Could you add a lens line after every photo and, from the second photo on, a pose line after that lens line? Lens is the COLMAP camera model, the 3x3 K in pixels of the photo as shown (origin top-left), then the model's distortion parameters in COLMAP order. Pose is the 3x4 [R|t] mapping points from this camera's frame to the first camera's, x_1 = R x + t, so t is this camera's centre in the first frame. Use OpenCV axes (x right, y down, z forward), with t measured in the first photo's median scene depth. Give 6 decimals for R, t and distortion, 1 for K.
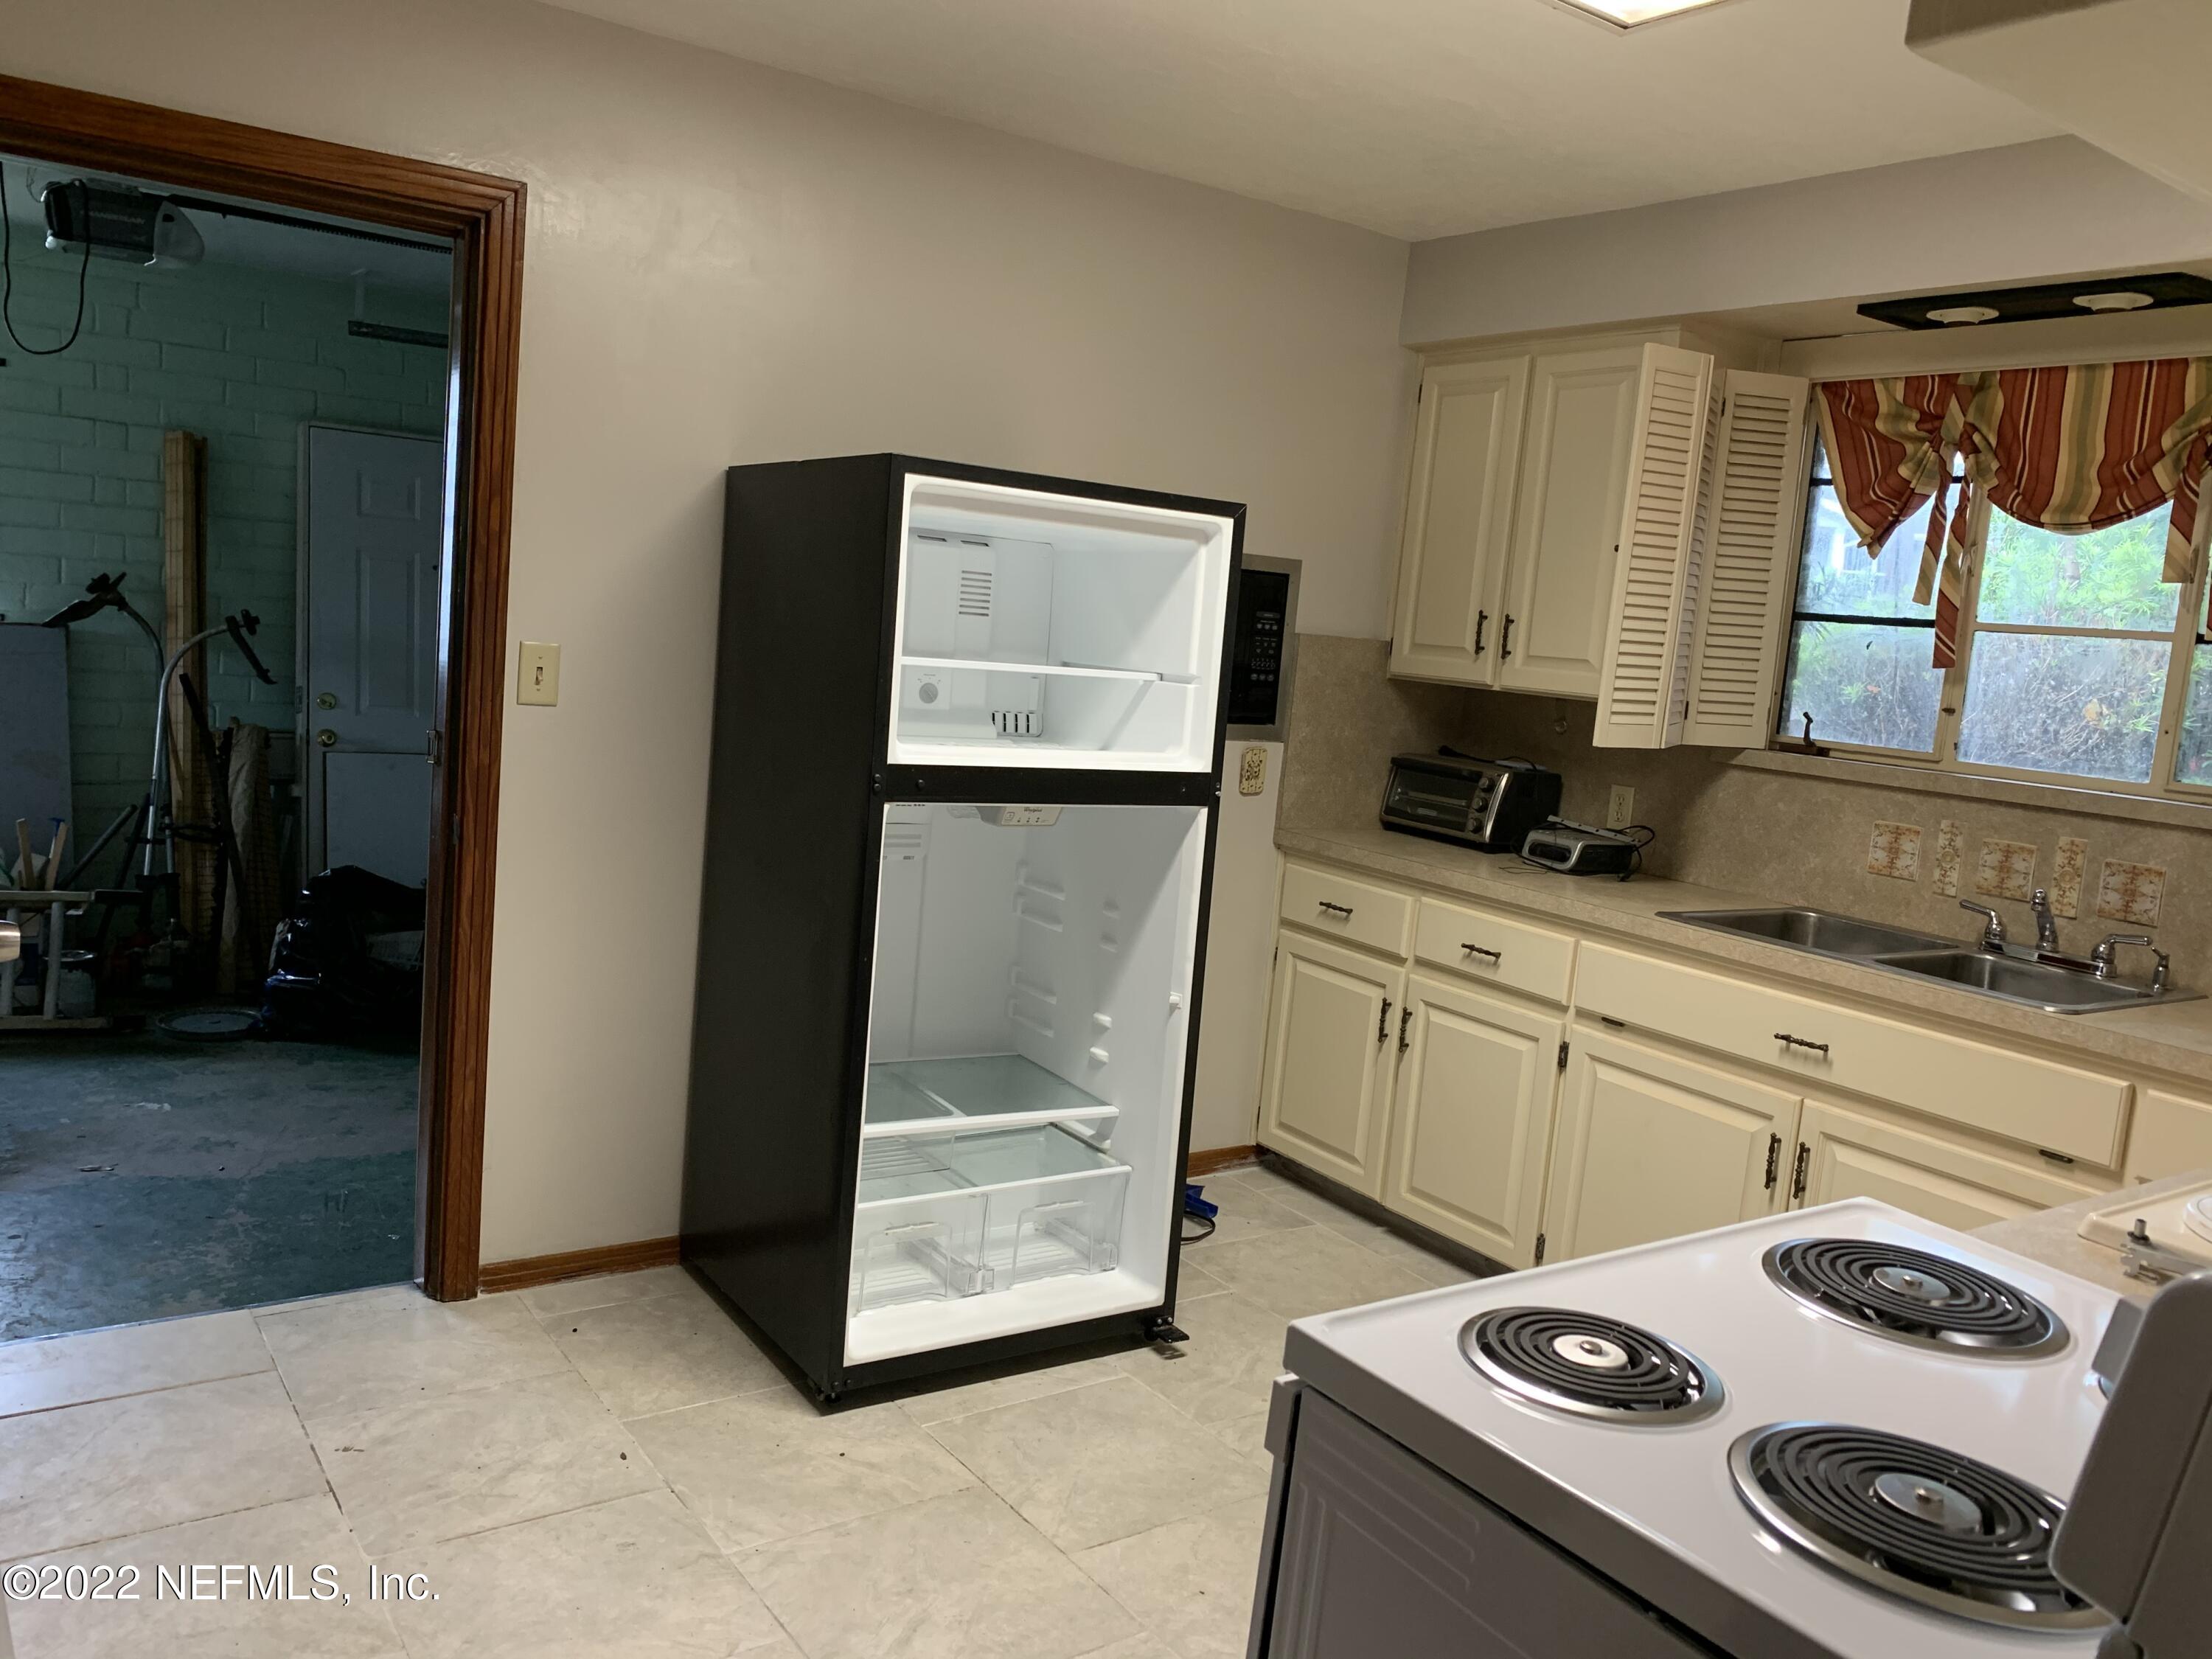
lens RADIAL K [[1710.9, 0, 1093.4], [0, 1710.9, 835.6], [0, 0, 1]] dist [0.036111, -0.026532]
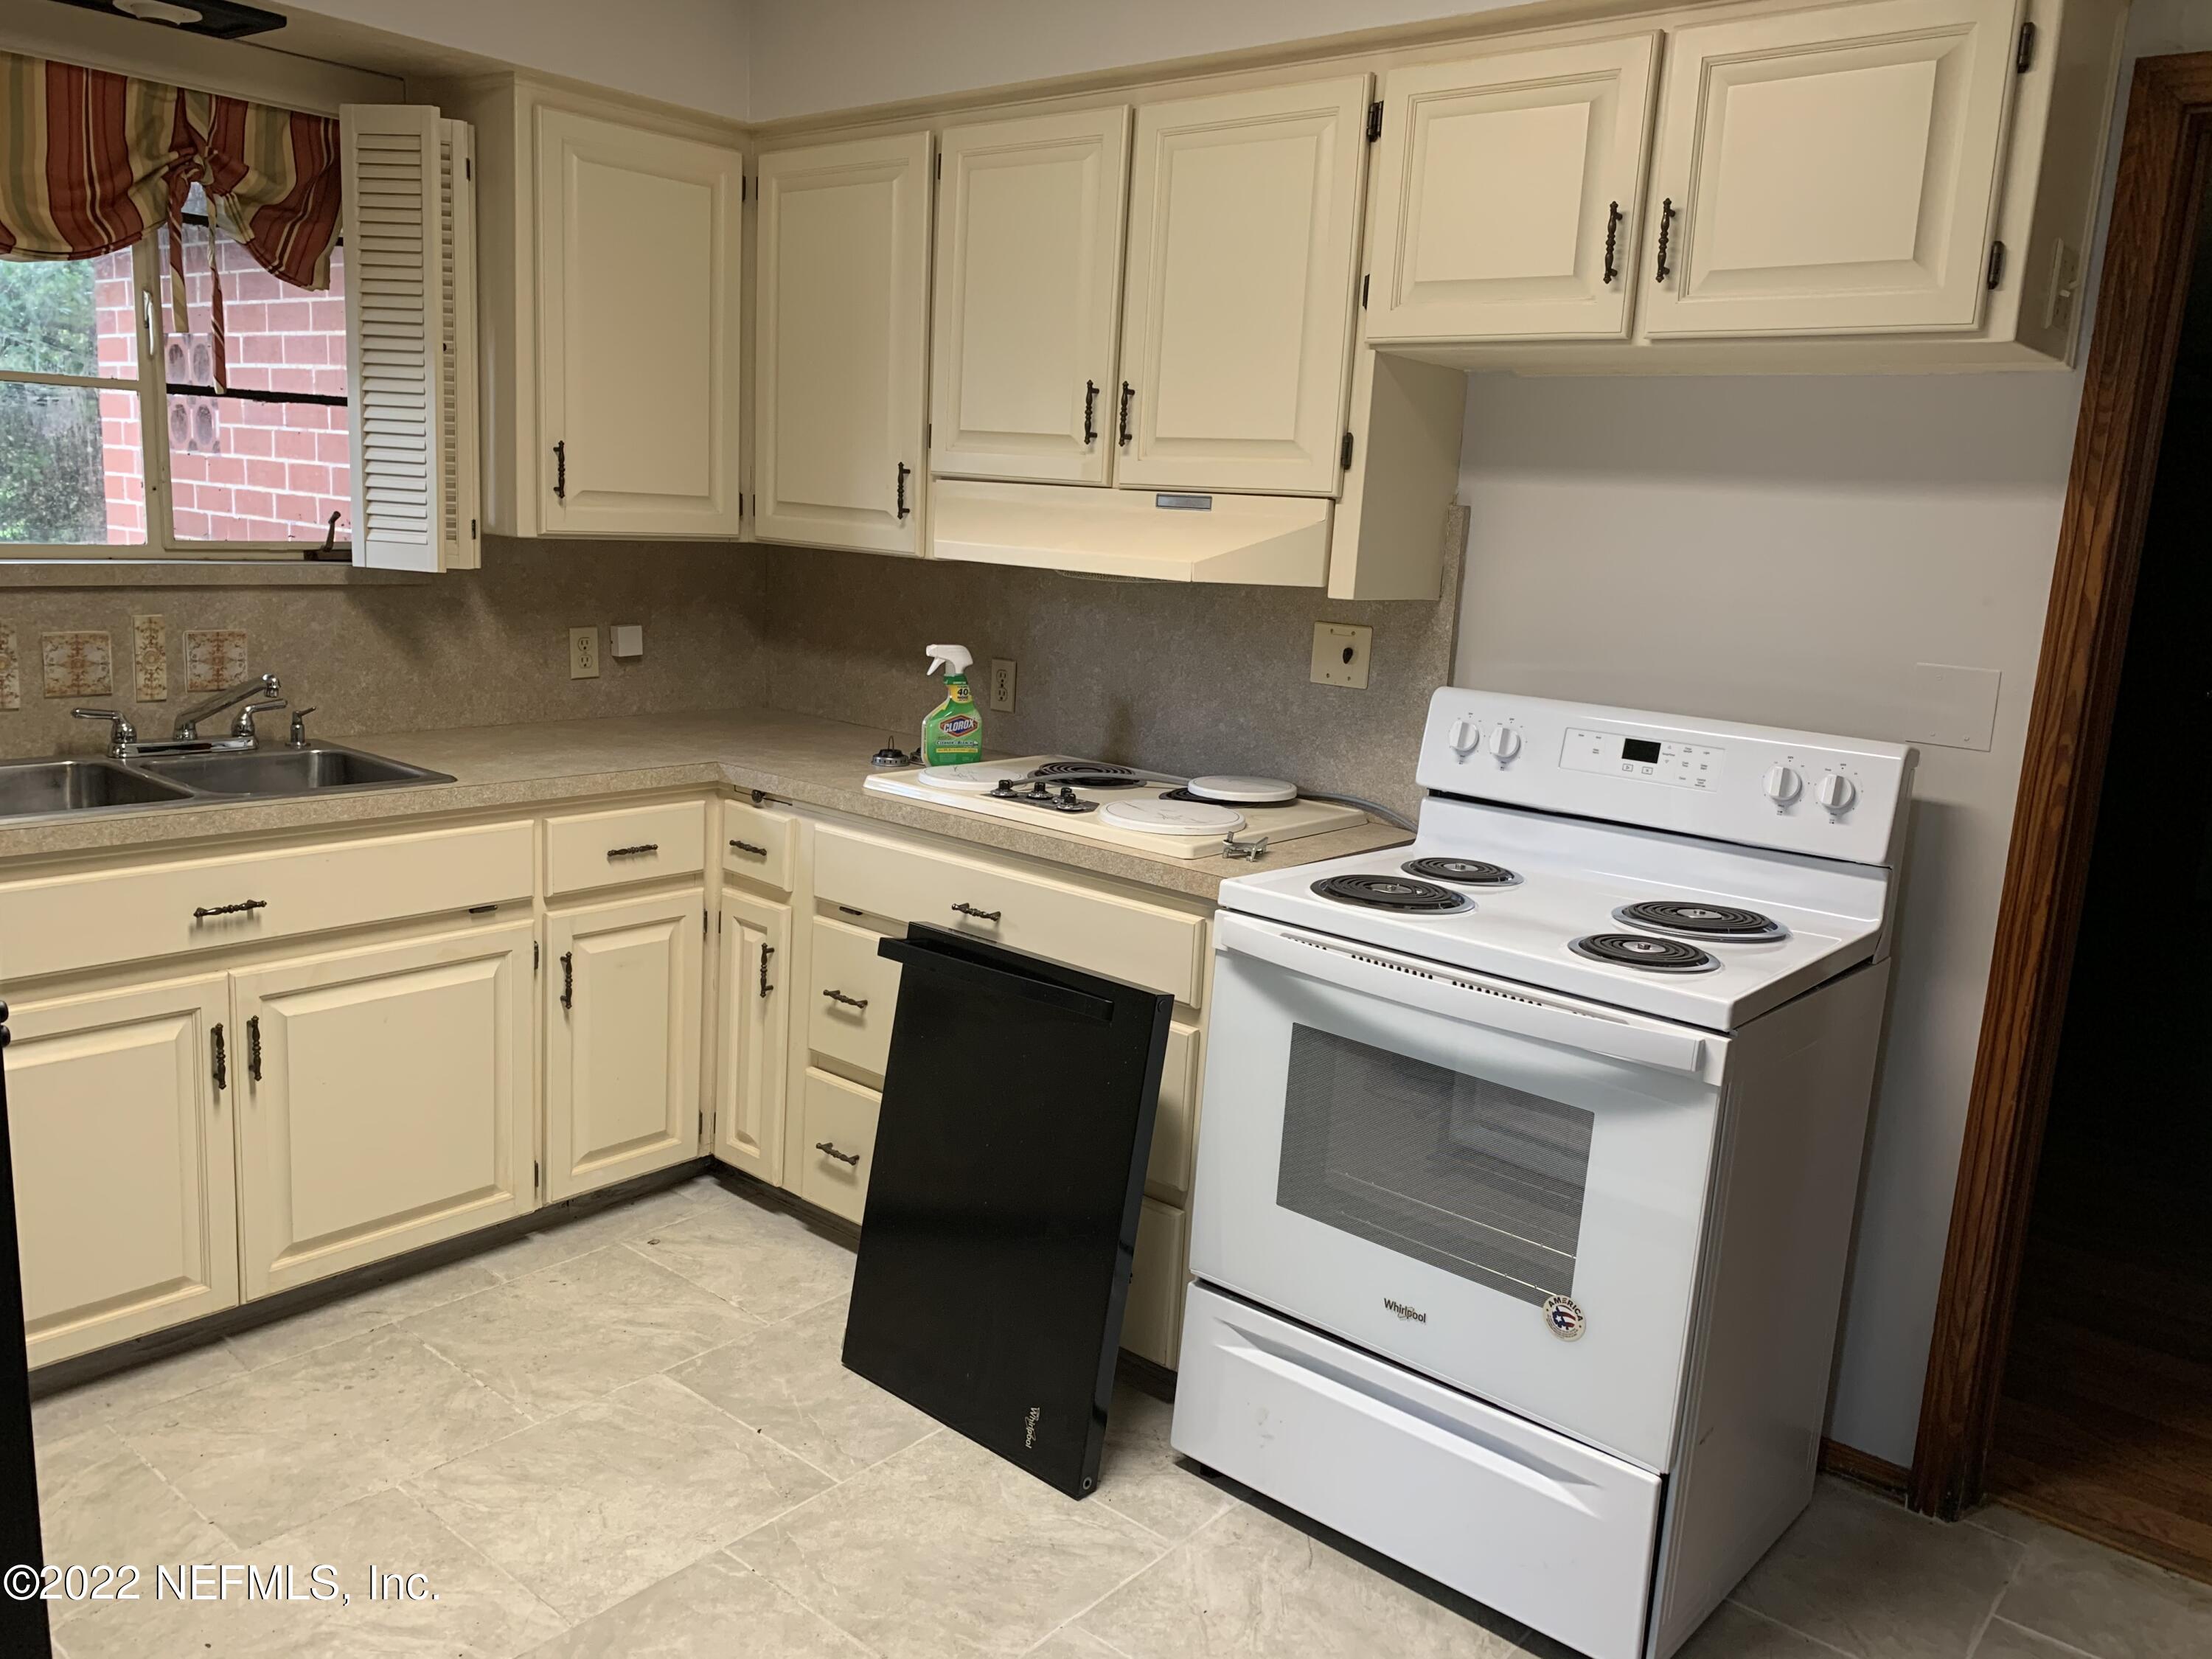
lens RADIAL K [[1710.9, 0, 1091.3], [0, 1710.9, 811.8], [0, 0, 1]] dist [0.036111, -0.026532]
pose [[-0.250895, -0.272743, 0.928797, -0.448269], [0.054574, 0.953975, 0.294879, -0.145331], [-0.966475, 0.124672, -0.224462, 0.753030]]
